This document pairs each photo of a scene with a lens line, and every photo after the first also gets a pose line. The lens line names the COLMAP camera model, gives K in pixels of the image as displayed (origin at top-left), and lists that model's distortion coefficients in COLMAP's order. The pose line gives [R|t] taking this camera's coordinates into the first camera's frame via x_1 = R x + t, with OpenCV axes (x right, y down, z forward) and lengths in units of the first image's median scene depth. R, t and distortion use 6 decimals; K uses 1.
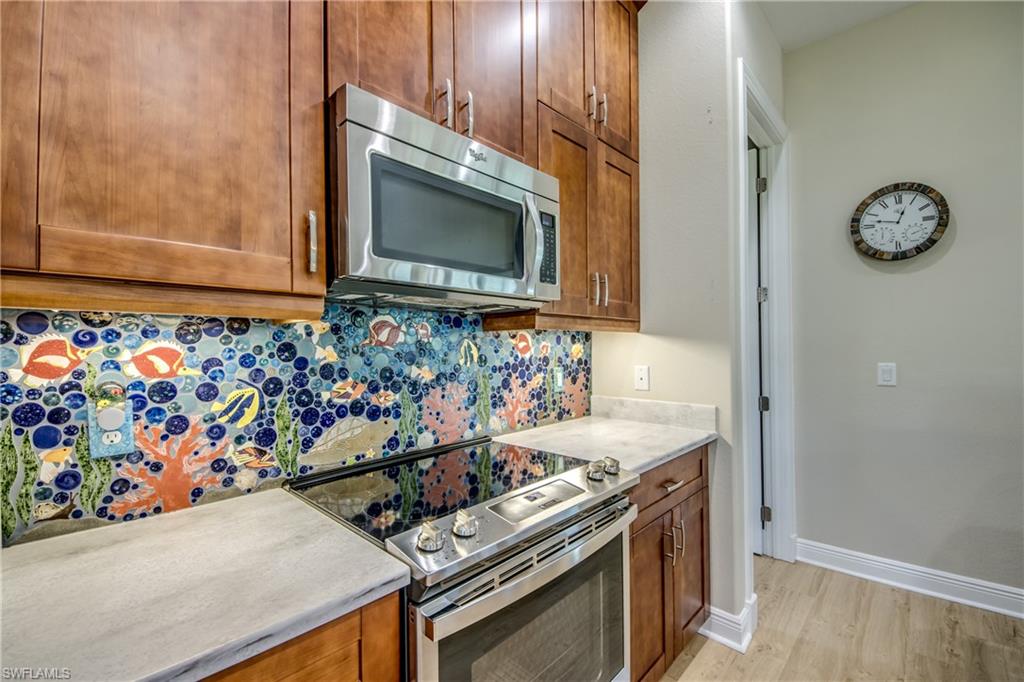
lens RADIAL K [[427.9, 0, 510.3], [0, 427.9, 344.4], [0, 0, 1]] dist [0.026435, -0.025918]
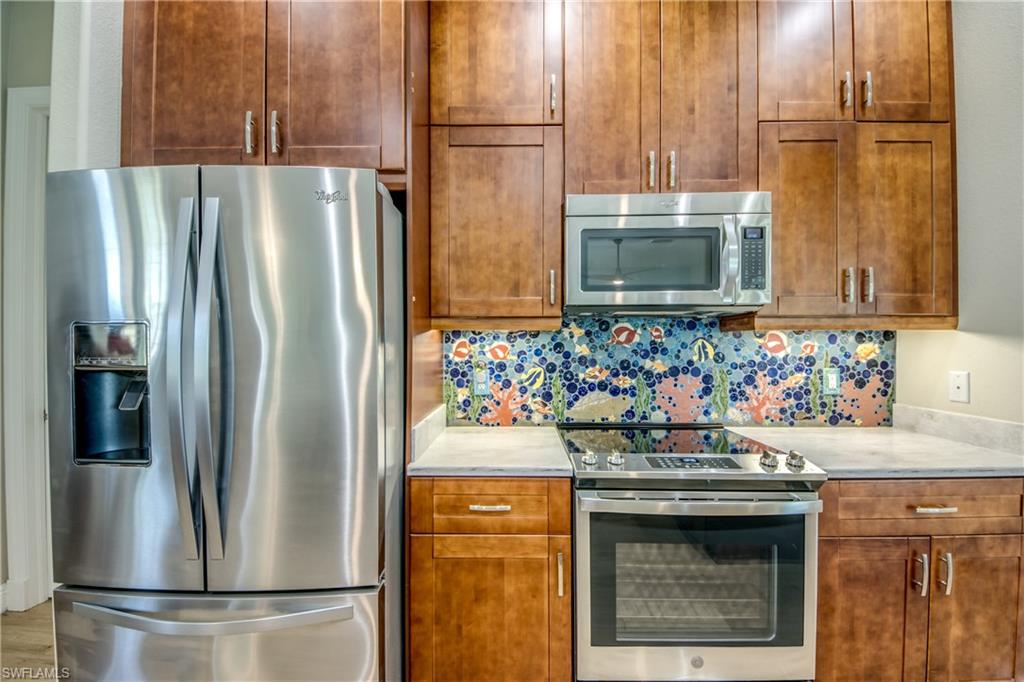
lens RADIAL K [[427.9, 0, 510.3], [0, 427.9, 344.4], [0, 0, 1]] dist [0.026435, -0.025918]
pose [[0.677413, 0.007505, -0.735564, 0.496712], [-0.001671, 0.999961, 0.008664, -0.008568], [0.735601, -0.004640, 0.677399, -0.234004]]
